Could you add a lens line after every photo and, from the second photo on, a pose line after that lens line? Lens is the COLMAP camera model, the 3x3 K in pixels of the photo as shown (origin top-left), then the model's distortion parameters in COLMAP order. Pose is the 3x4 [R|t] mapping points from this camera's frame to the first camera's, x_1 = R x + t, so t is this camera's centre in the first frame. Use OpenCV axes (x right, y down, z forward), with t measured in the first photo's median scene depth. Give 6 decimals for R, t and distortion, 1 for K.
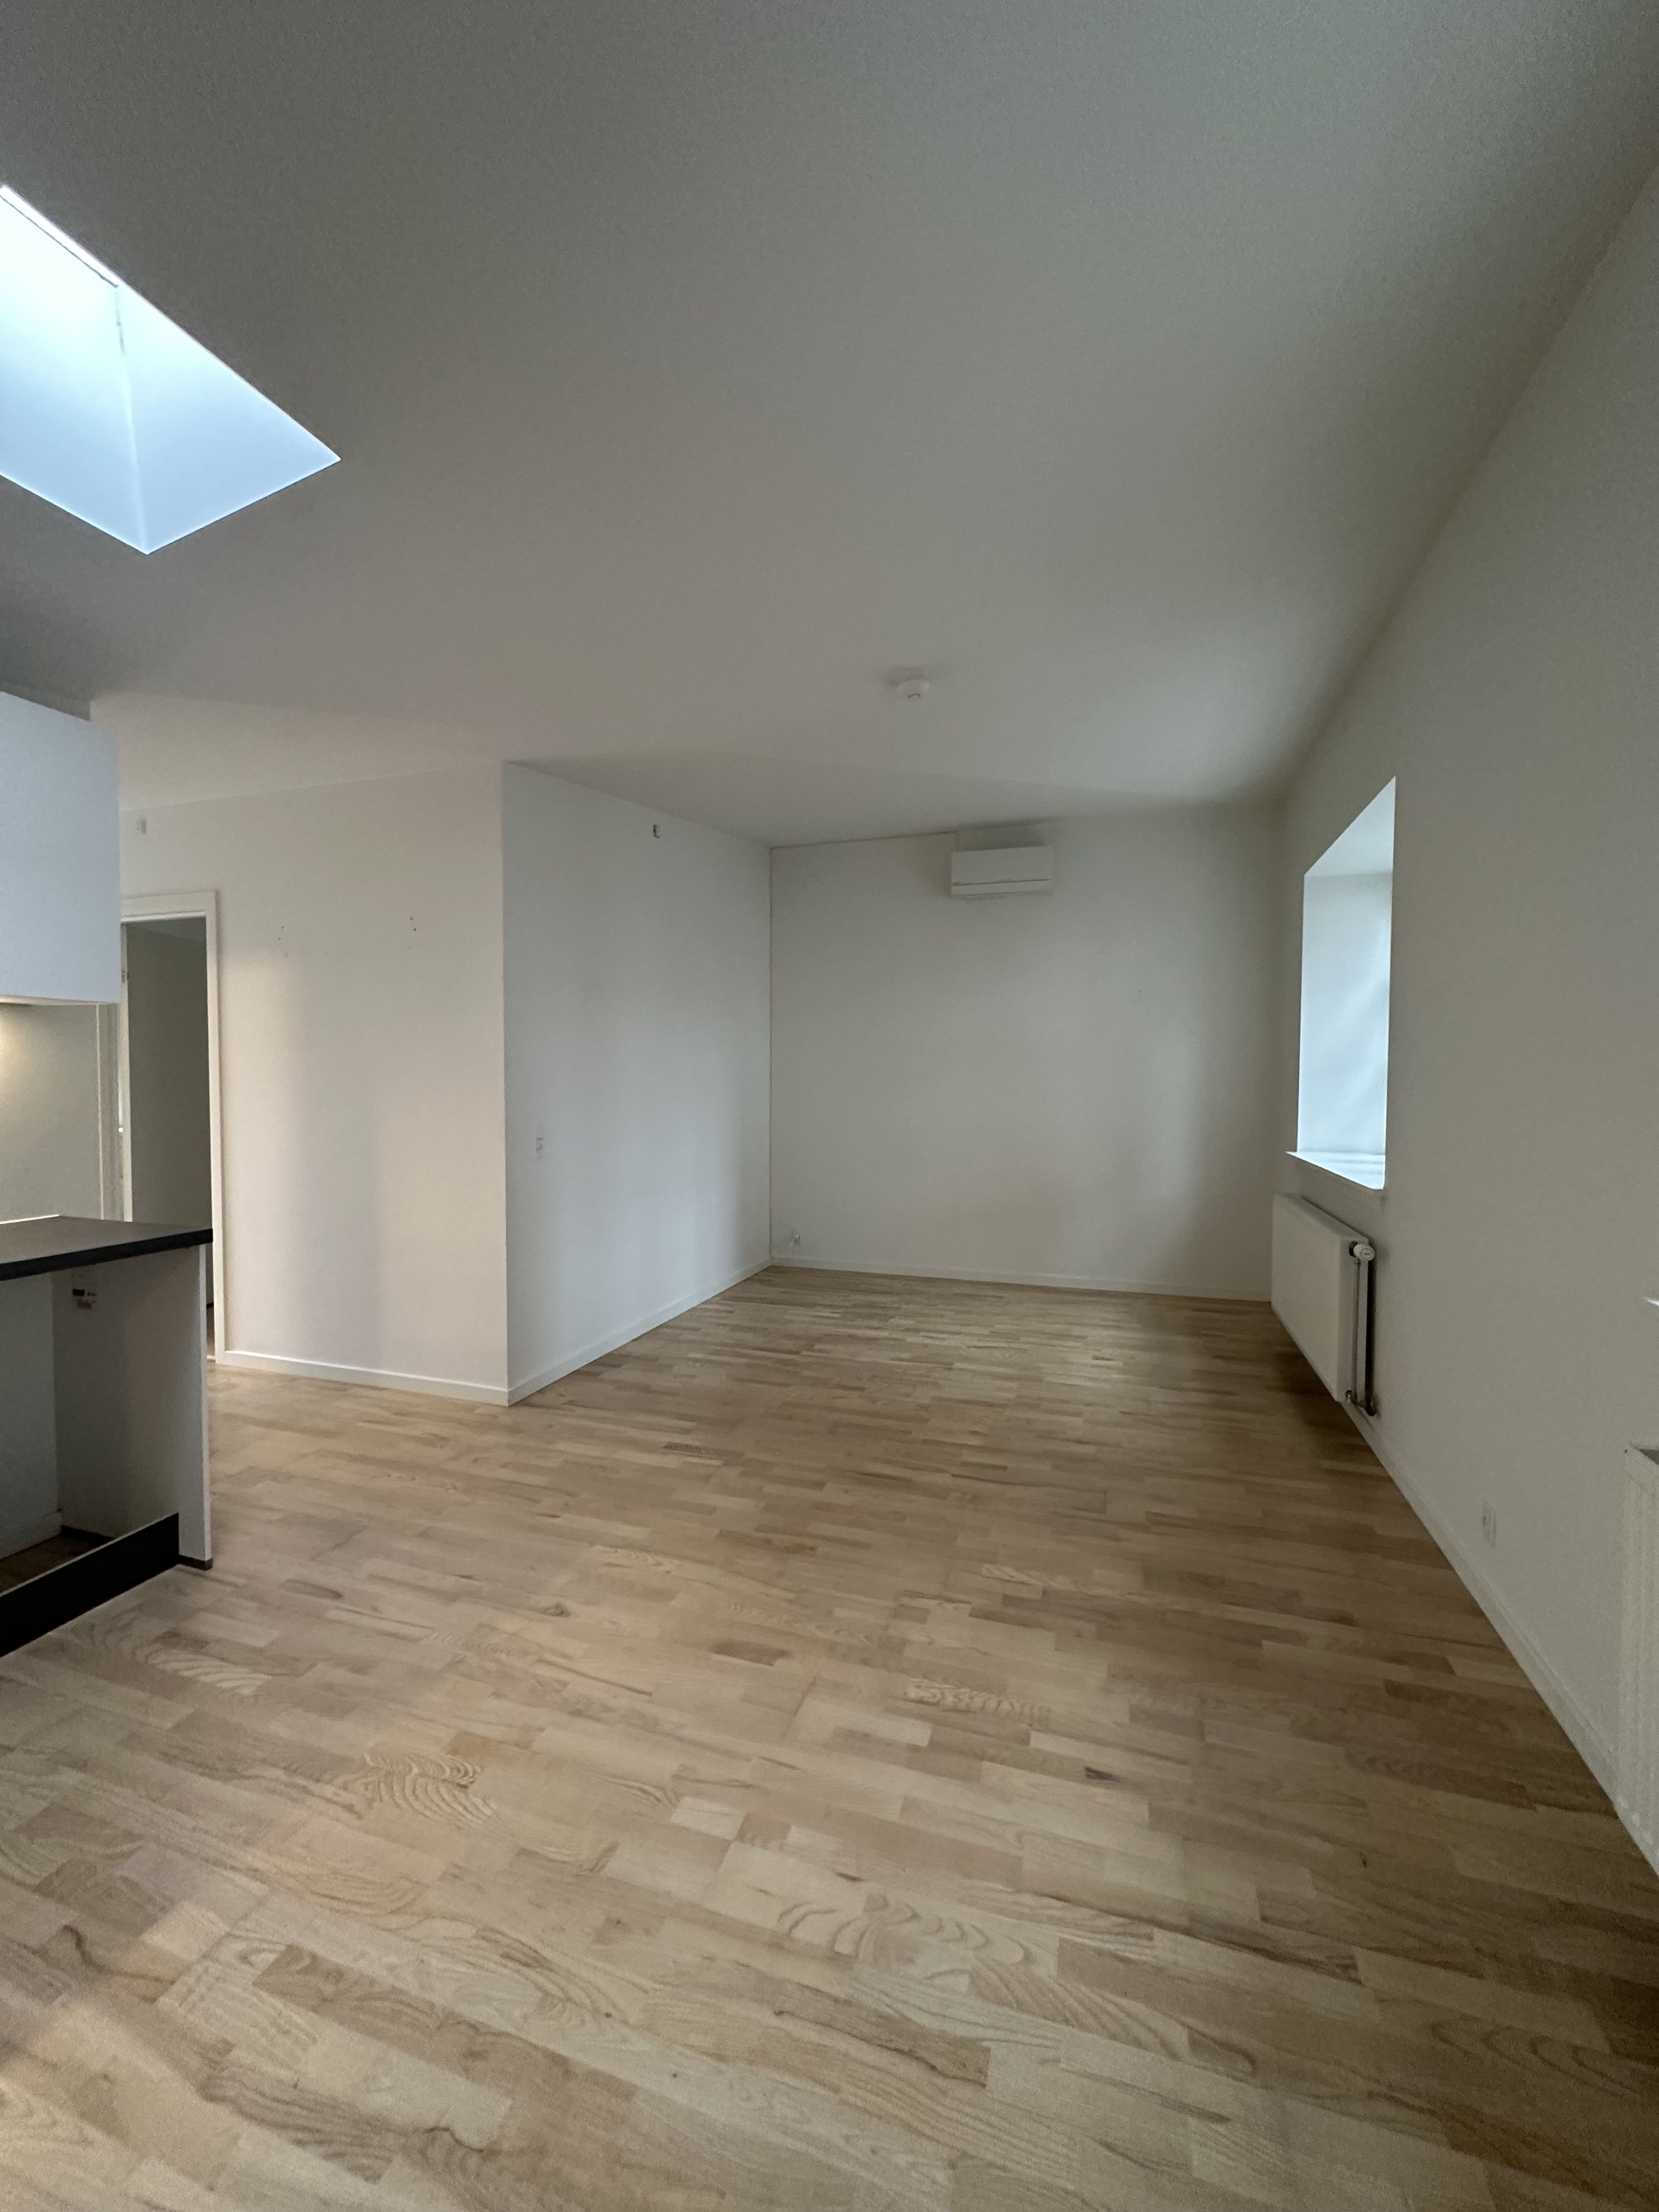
lens RADIAL K [[880.9, 0, 829.5], [0, 880.9, 1106.0], [0, 0, 1]] dist [-0.002066, 0.000285]
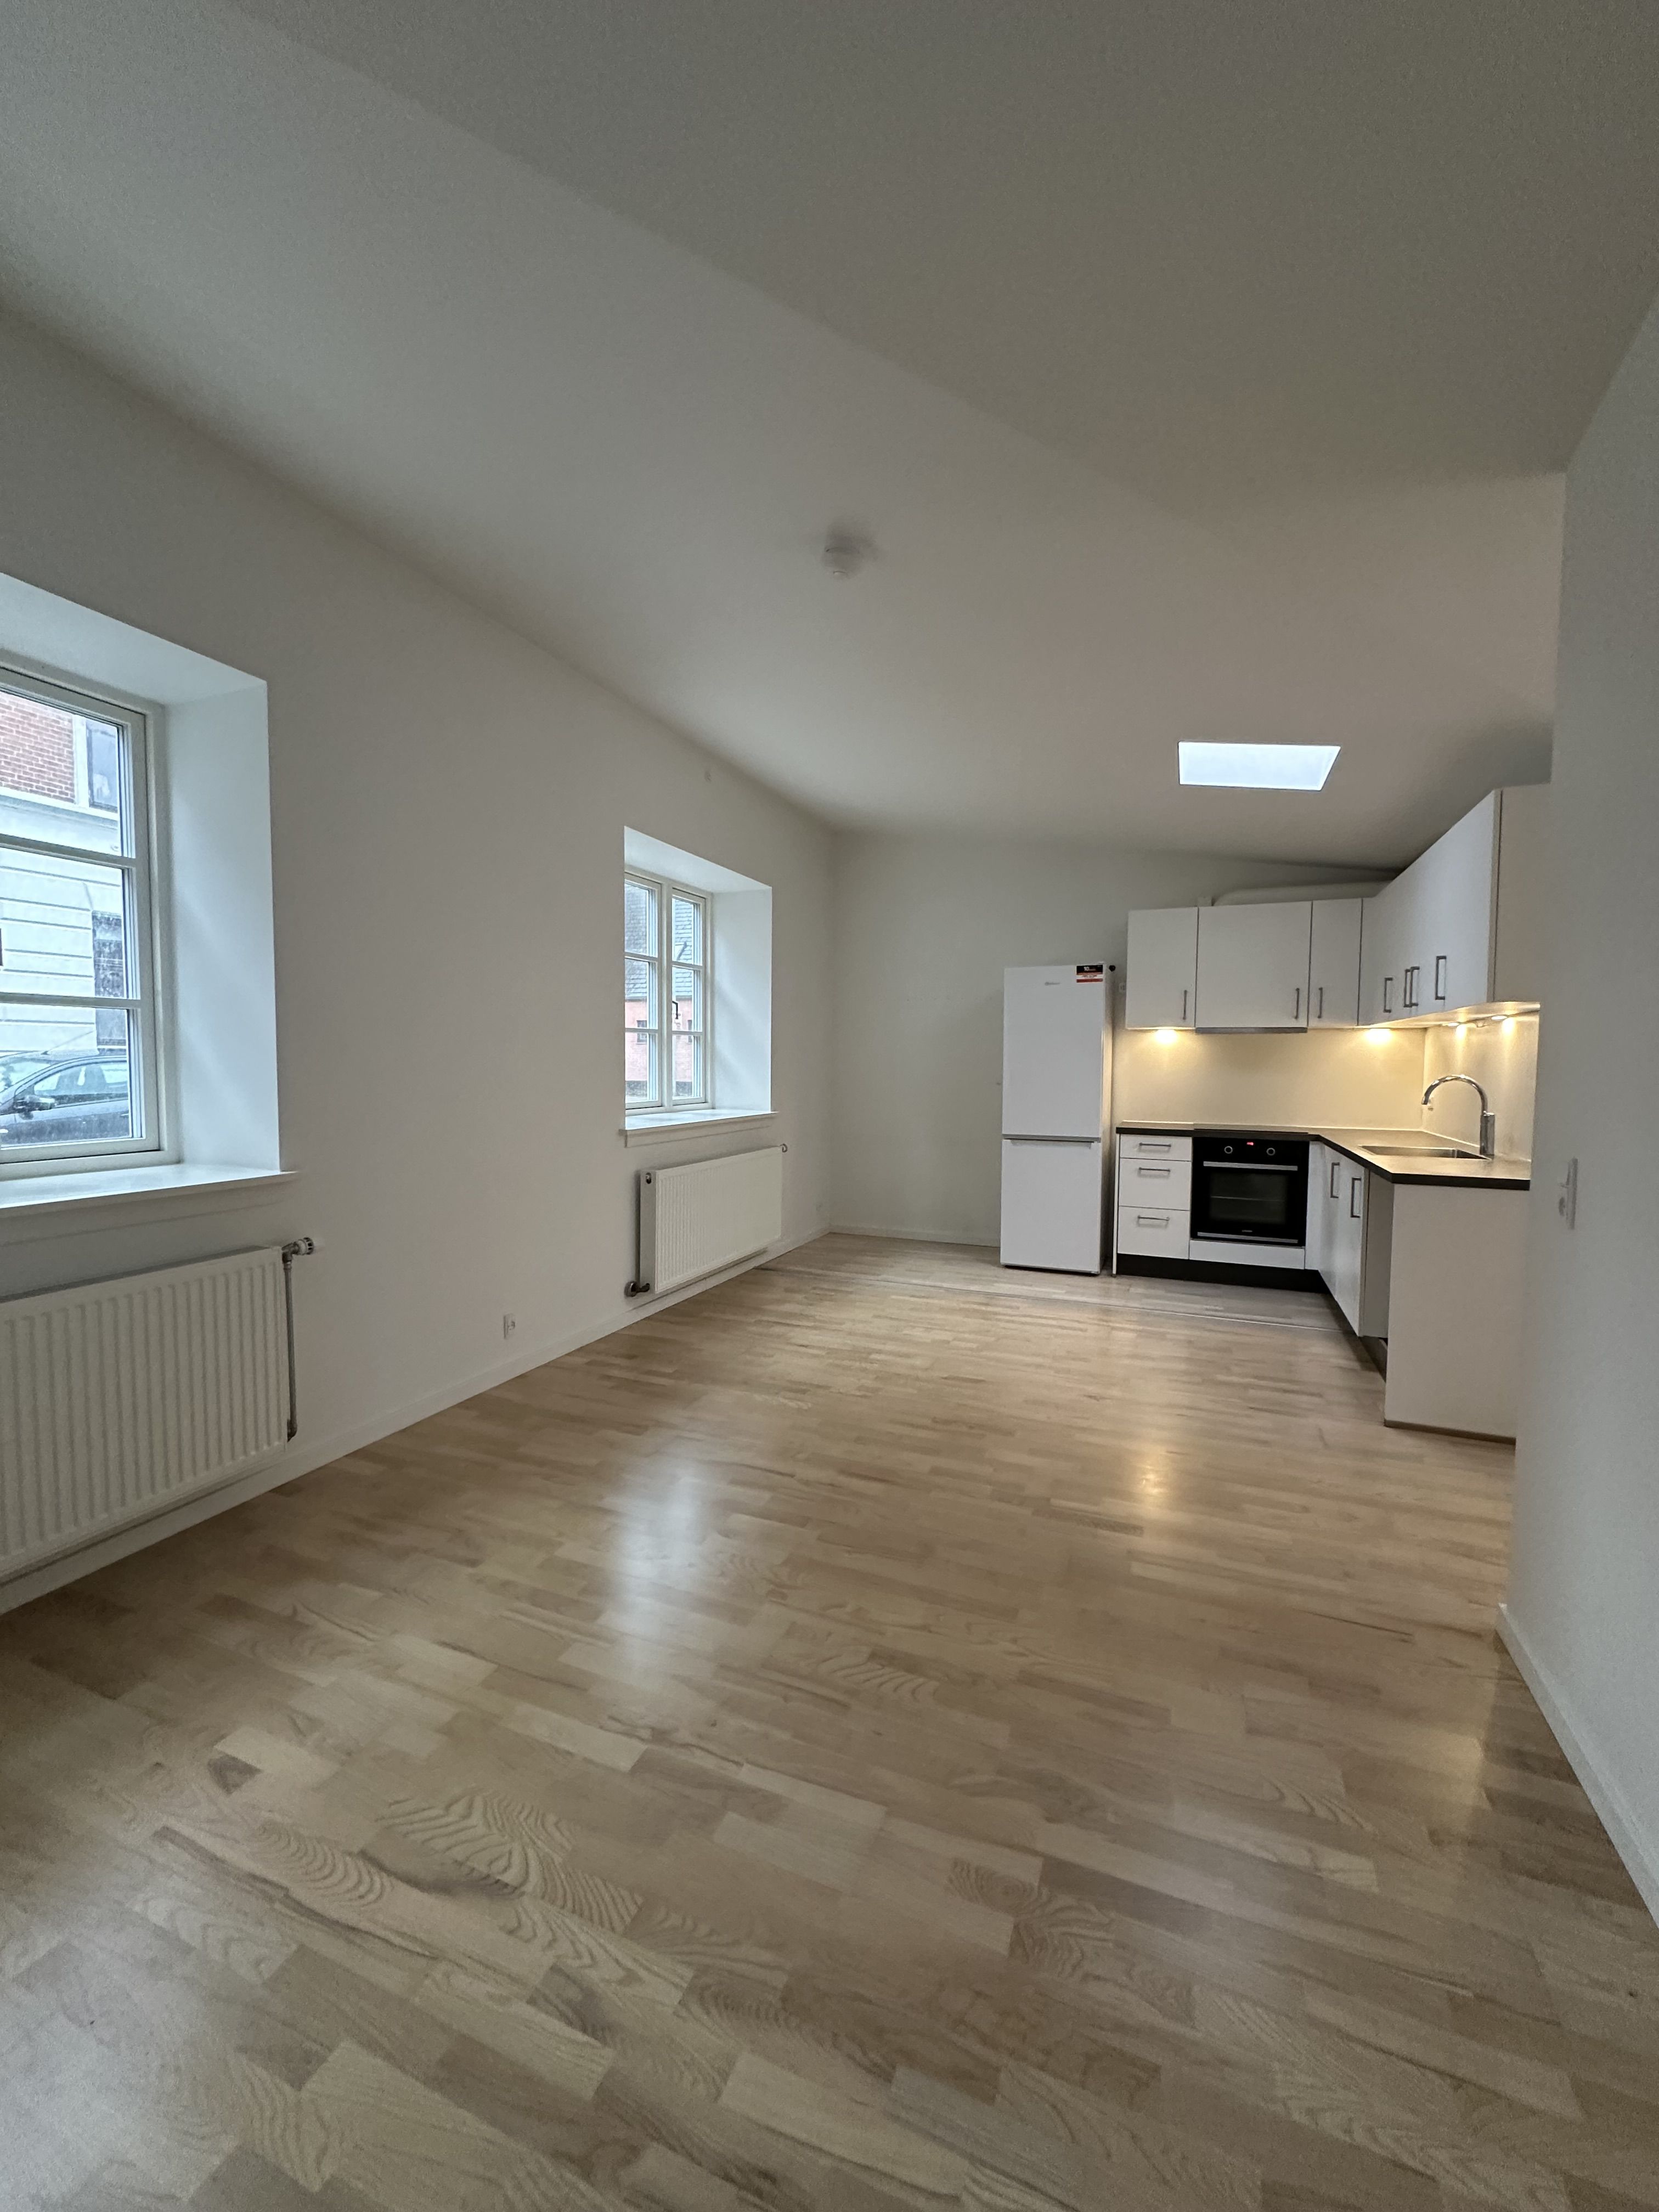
lens RADIAL K [[880.9, 0, 829.5], [0, 880.9, 1106.0], [0, 0, 1]] dist [-0.002066, 0.000285]
pose [[-0.997151, -0.017957, 0.073257, 0.061041], [-0.011772, 0.996395, 0.084012, -0.077967], [-0.074501, 0.082910, -0.993768, 2.885152]]
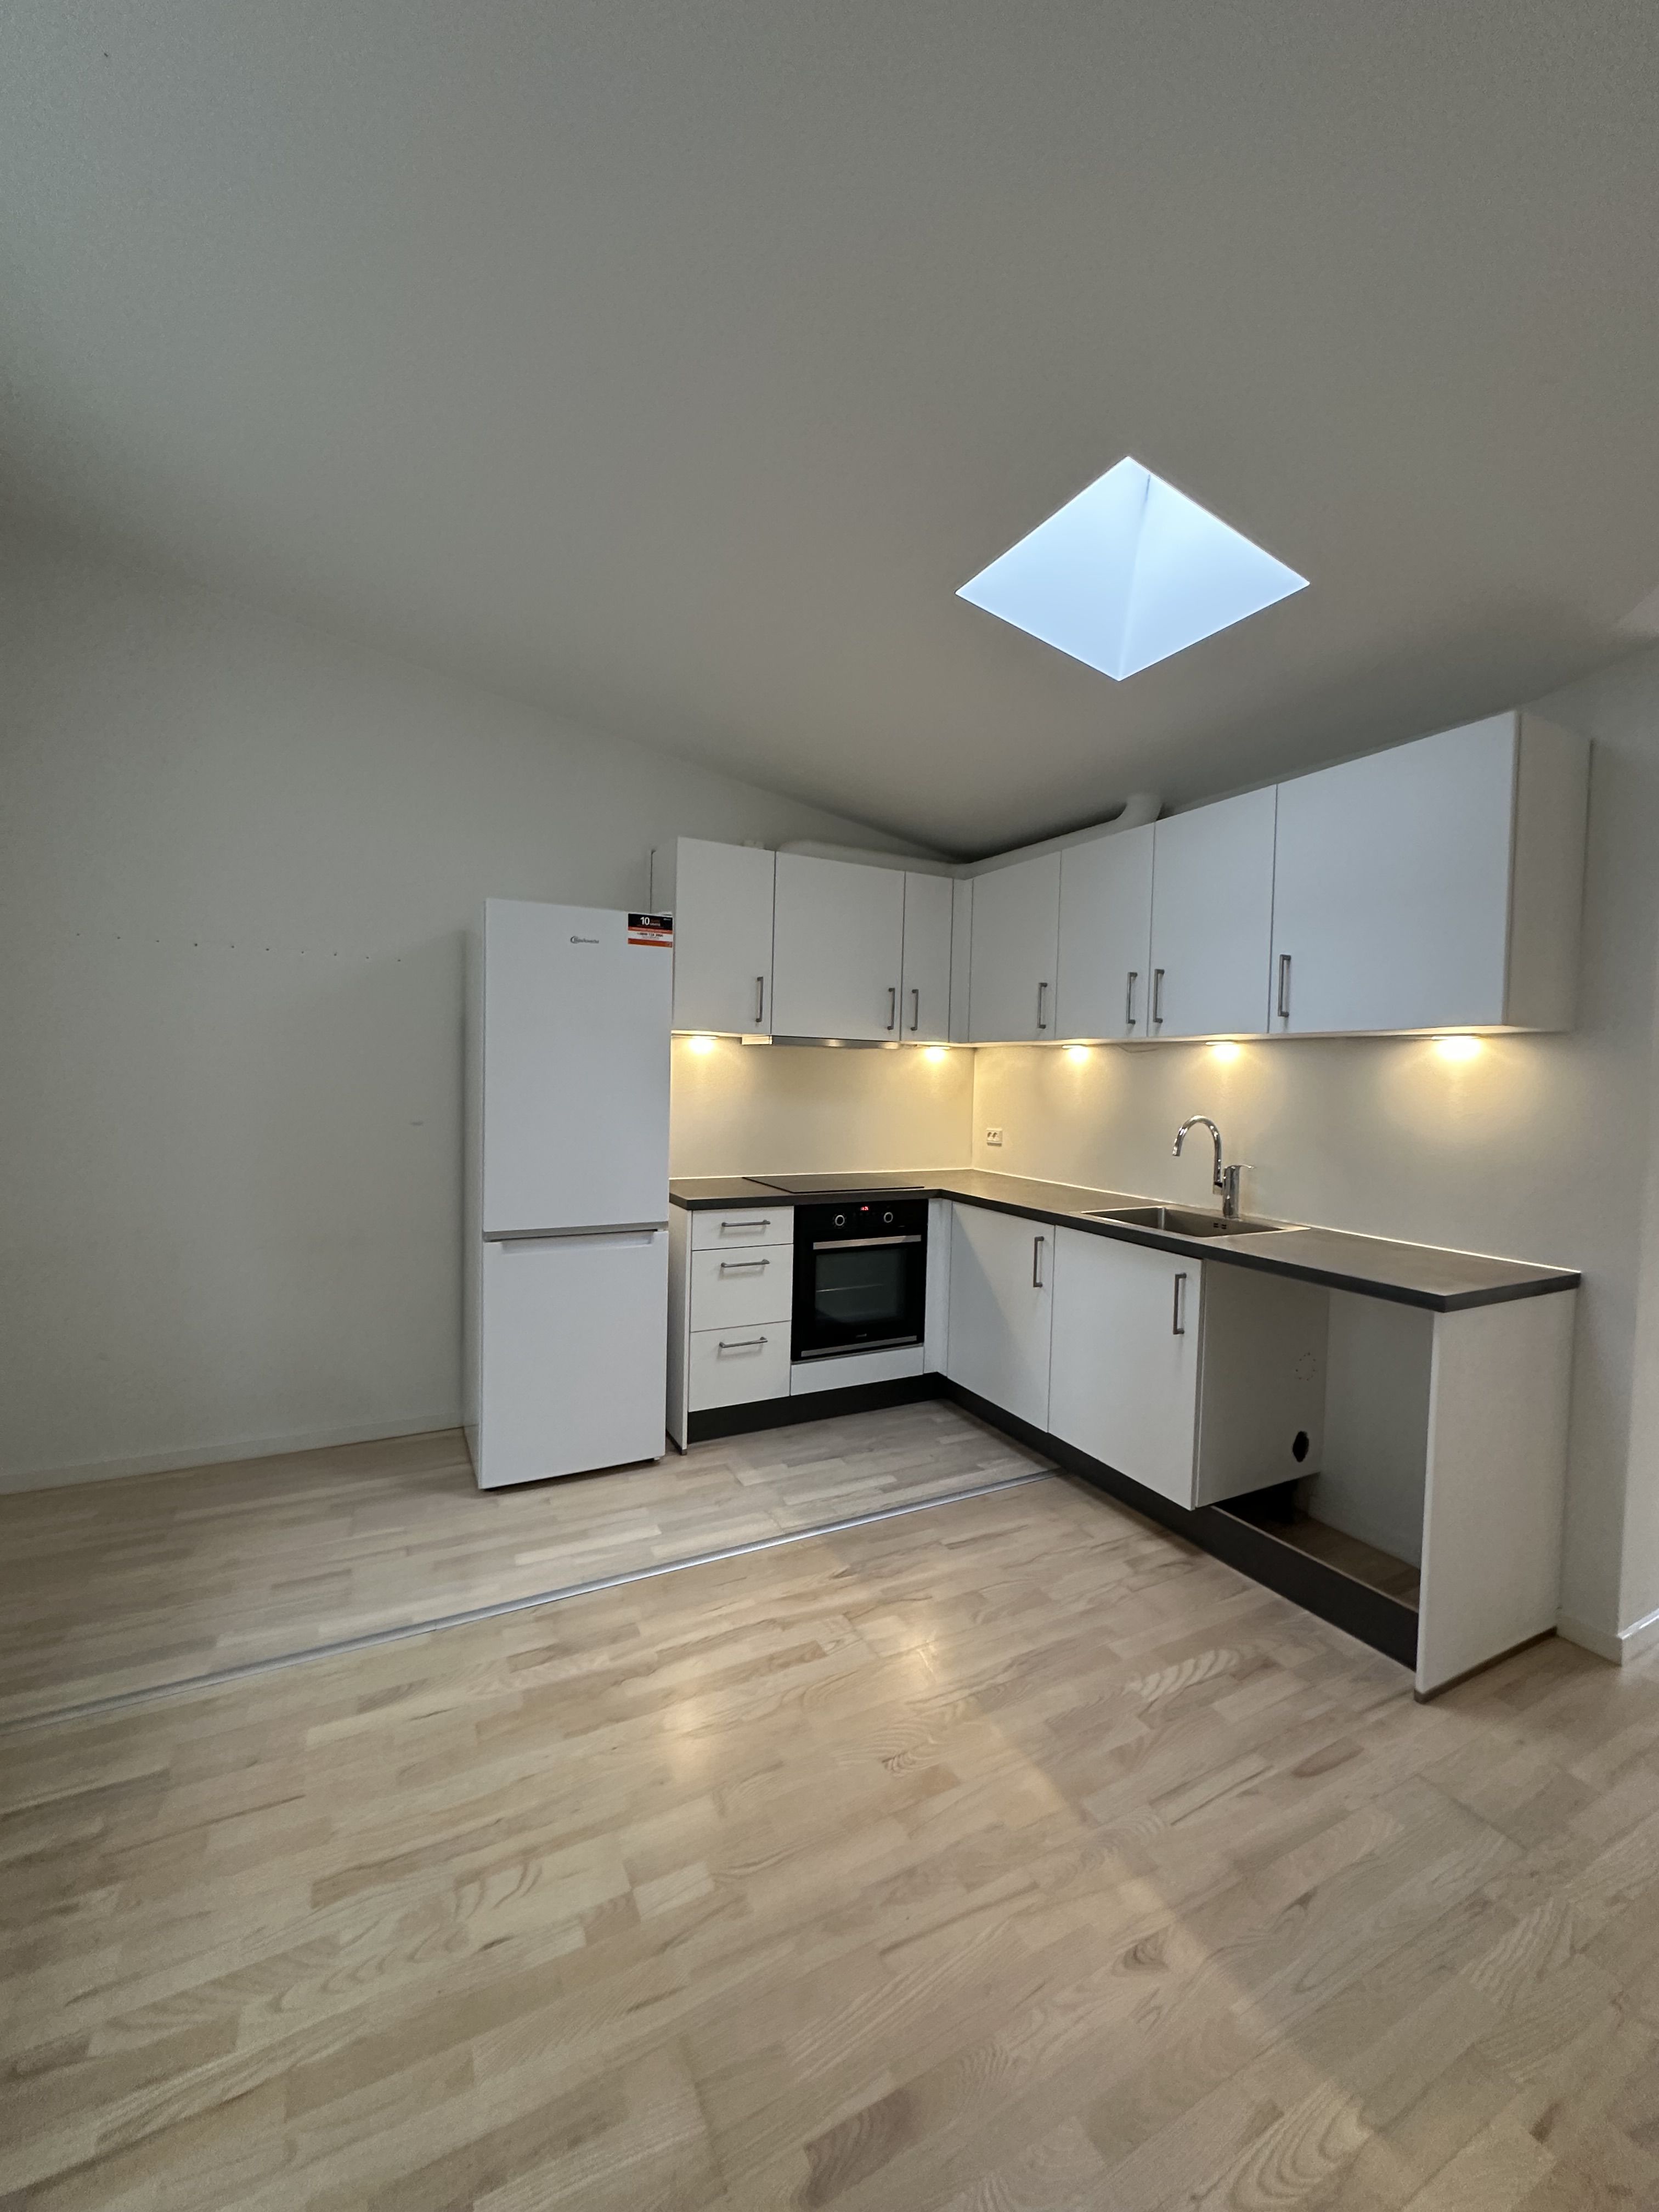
lens RADIAL K [[880.9, 0, 829.5], [0, 880.9, 1106.0], [0, 0, 1]] dist [-0.002066, 0.000285]
pose [[-0.700067, 0.003226, -0.714069, 0.332452], [-0.049824, 0.997332, 0.053353, -0.061524], [0.712336, 0.072929, -0.698039, 1.394600]]
